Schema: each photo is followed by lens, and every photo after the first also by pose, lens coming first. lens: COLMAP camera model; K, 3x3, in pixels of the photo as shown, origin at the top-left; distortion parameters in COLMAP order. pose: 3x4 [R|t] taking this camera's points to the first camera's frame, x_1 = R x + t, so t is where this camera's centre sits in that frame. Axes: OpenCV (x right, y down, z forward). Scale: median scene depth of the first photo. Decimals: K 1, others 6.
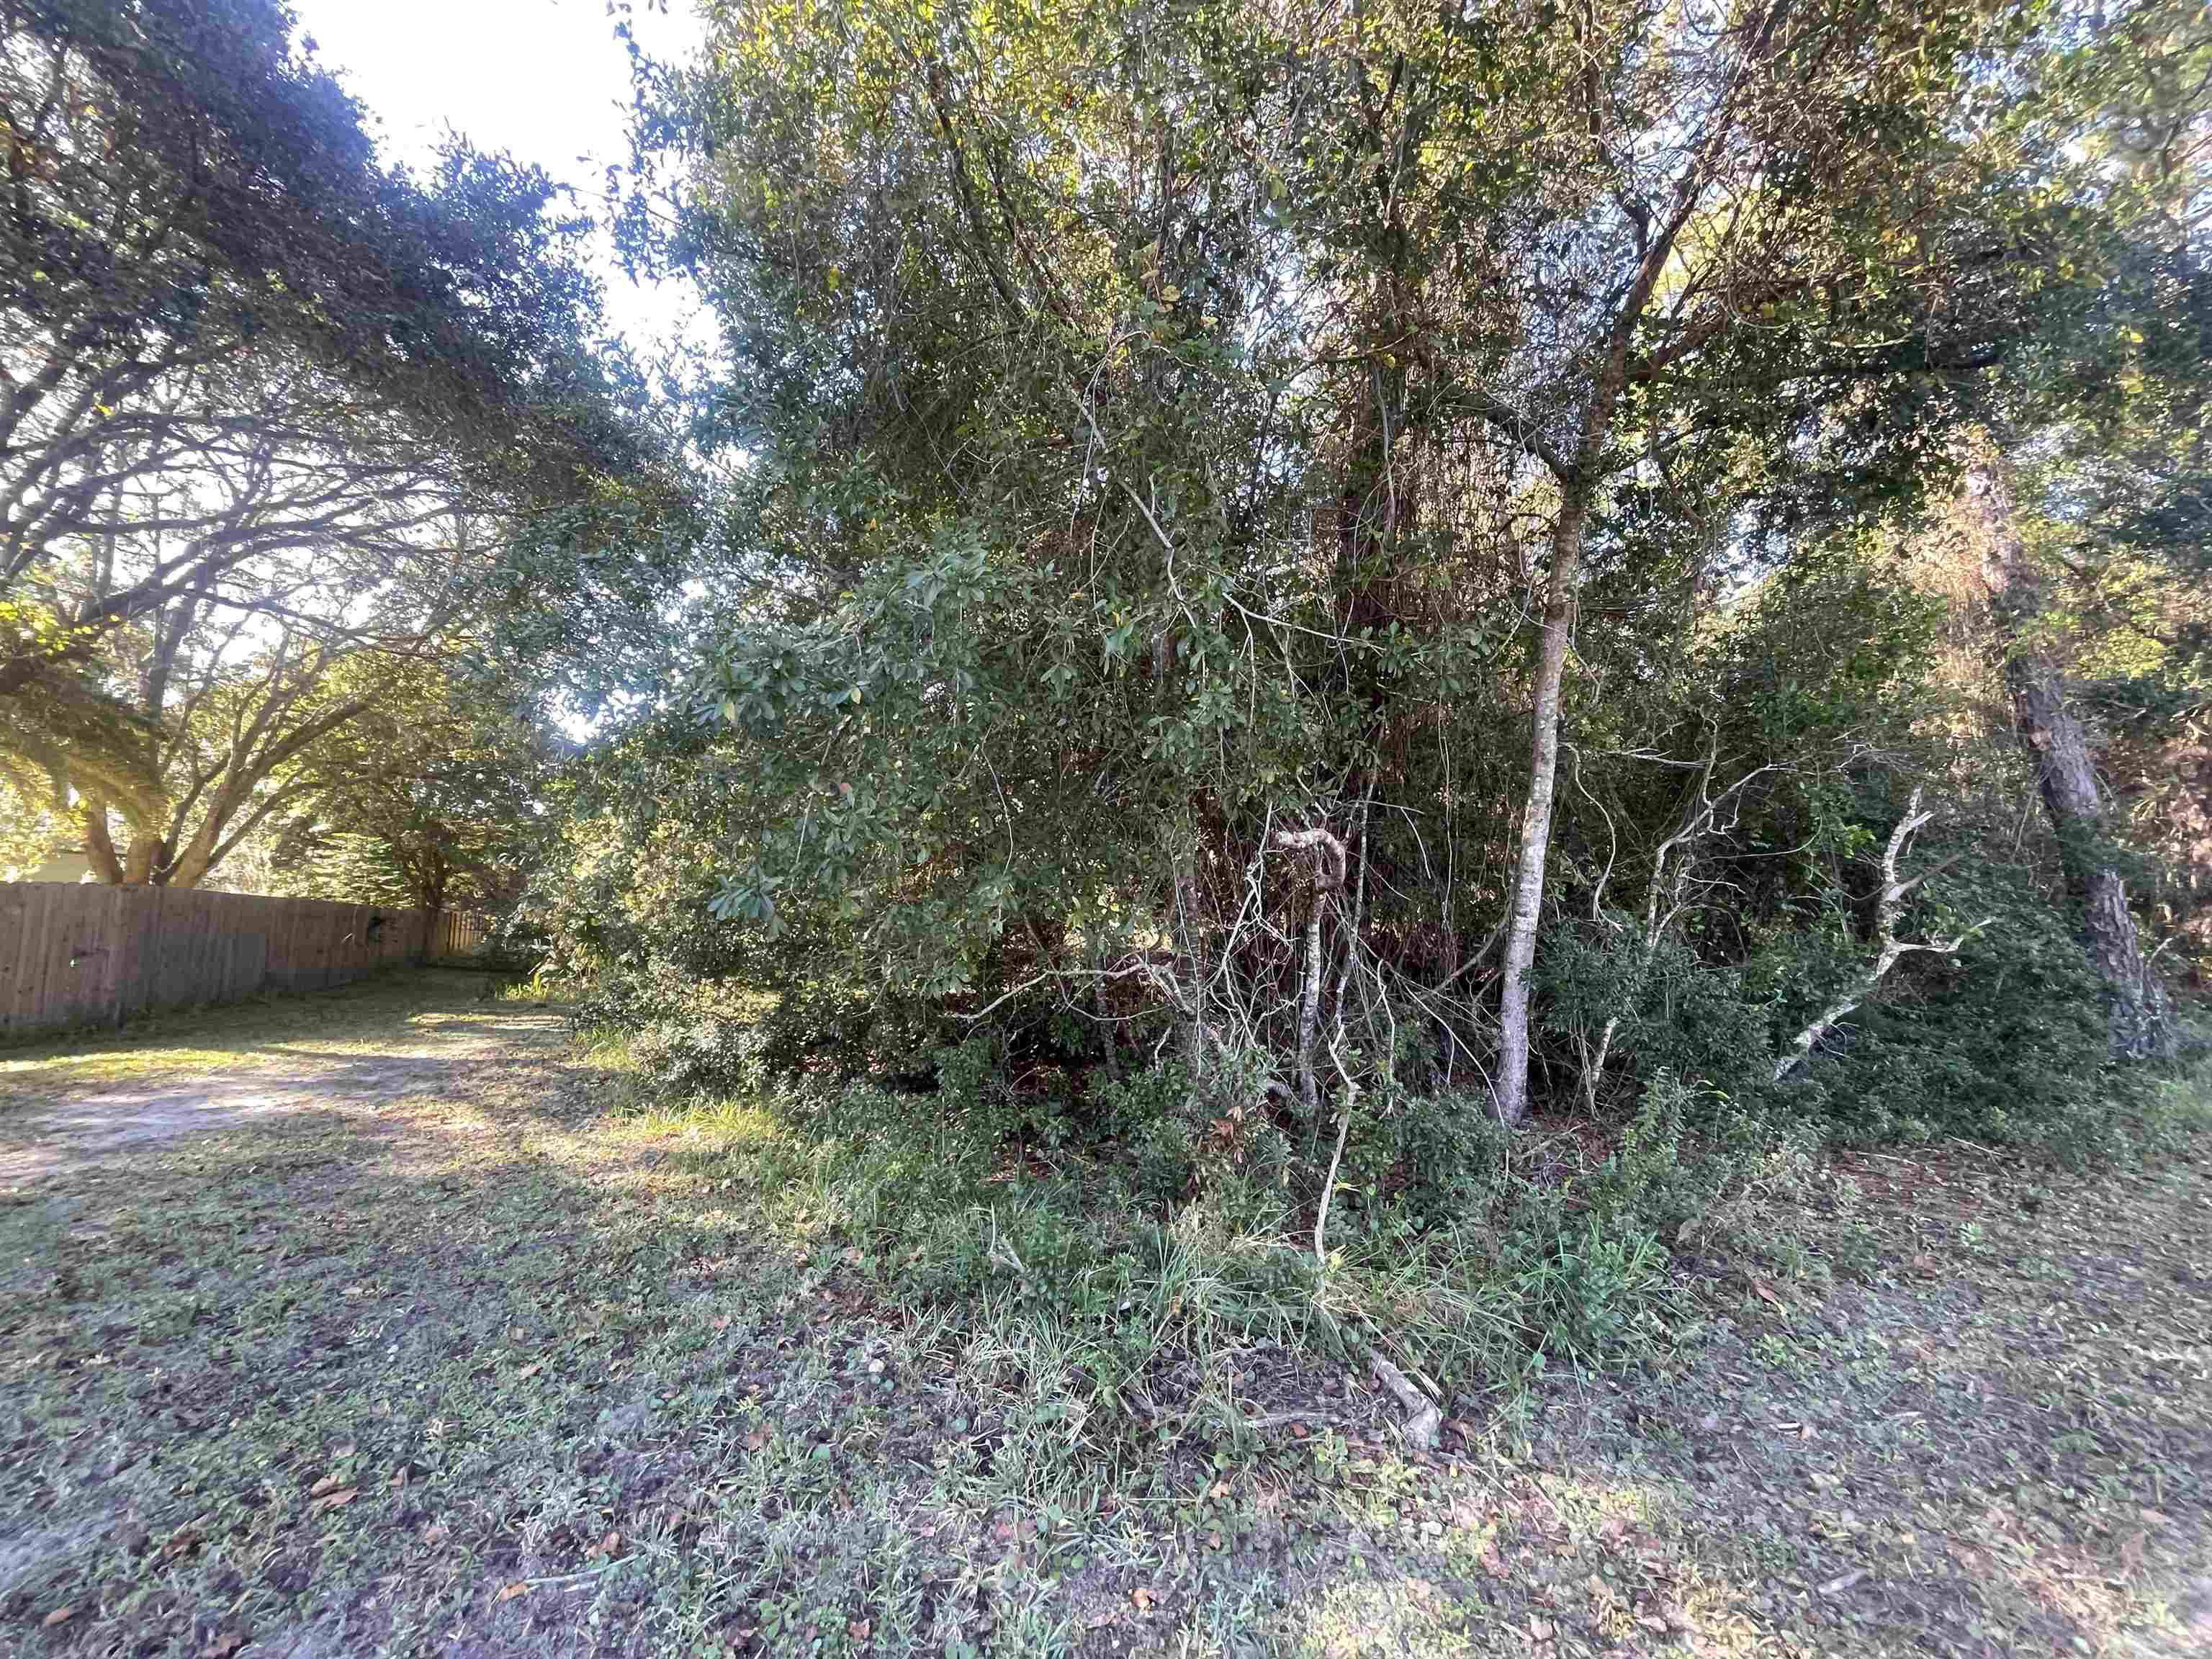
lens RADIAL K [[898.6, 0, 1098.1], [0, 898.6, 829.5], [0, 0, 1]] dist [0.009432, -0.001839]
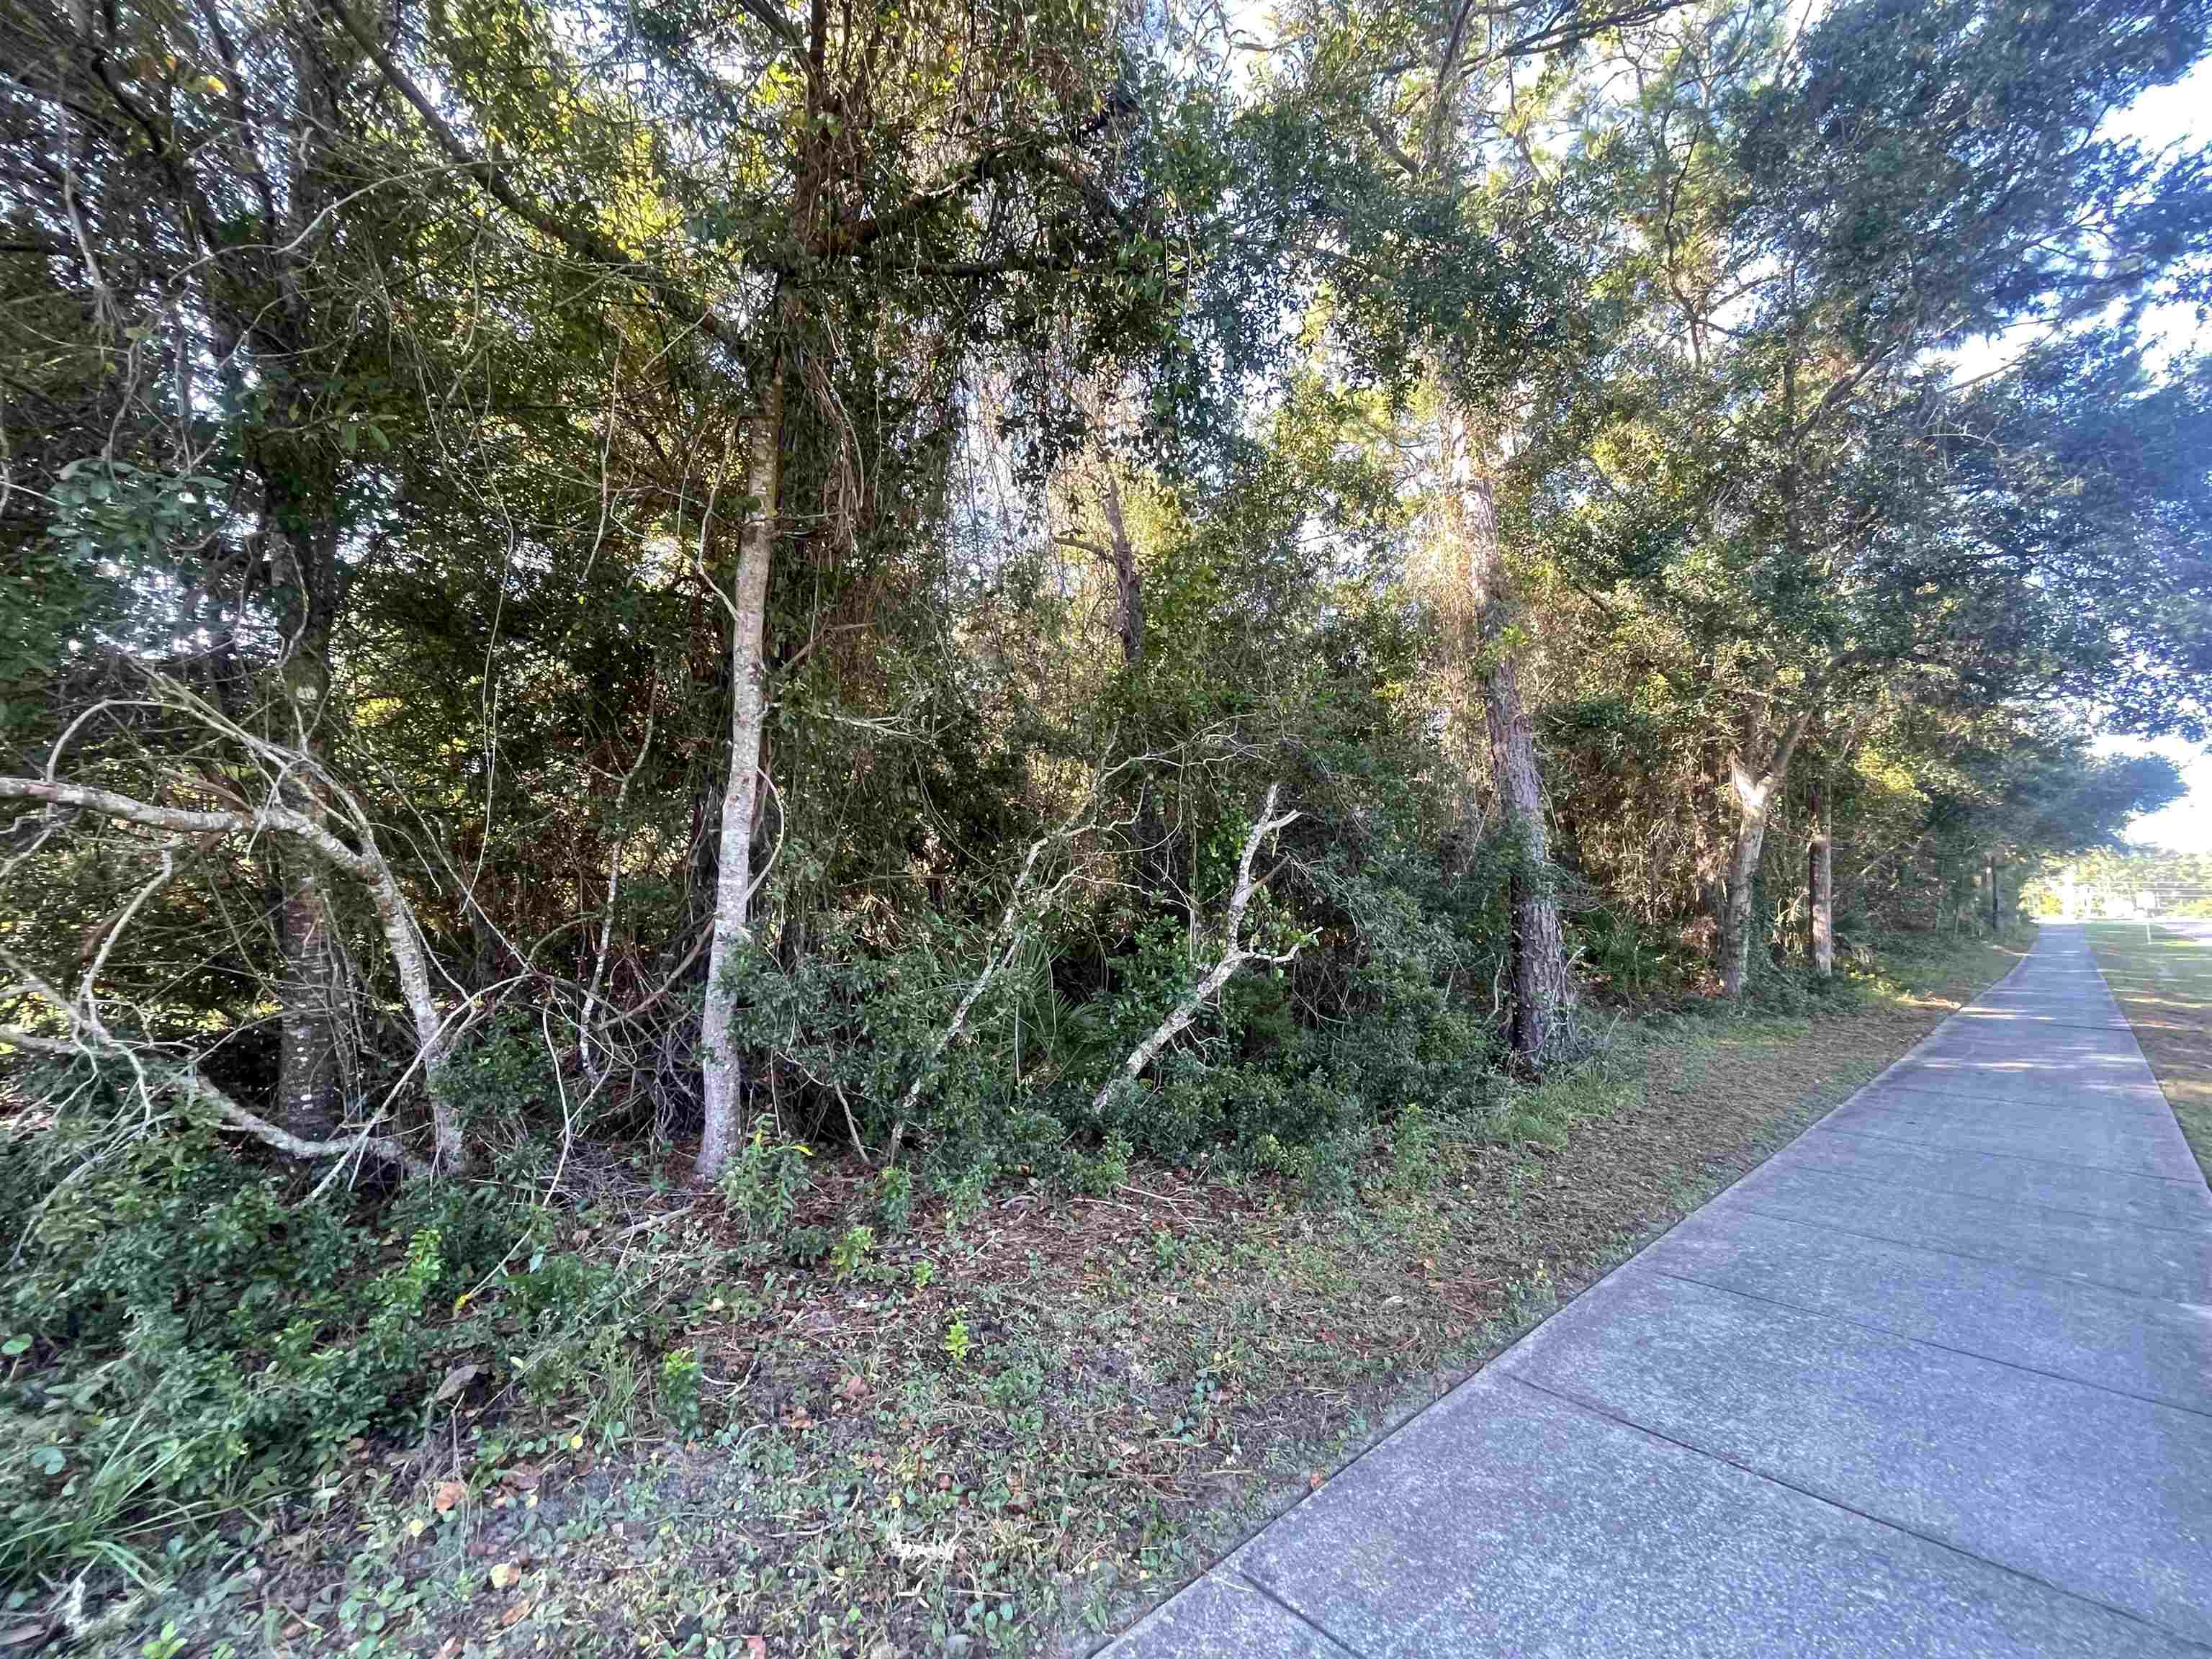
lens RADIAL K [[898.6, 0, 1110.7], [0, 898.6, 826.0], [0, 0, 1]] dist [0.009432, -0.001839]
pose [[0.977394, 0.028399, 0.209511, 0.560407], [-0.026204, 0.999569, -0.013245, 0.014300], [-0.209796, 0.007456, 0.977717, 0.139725]]
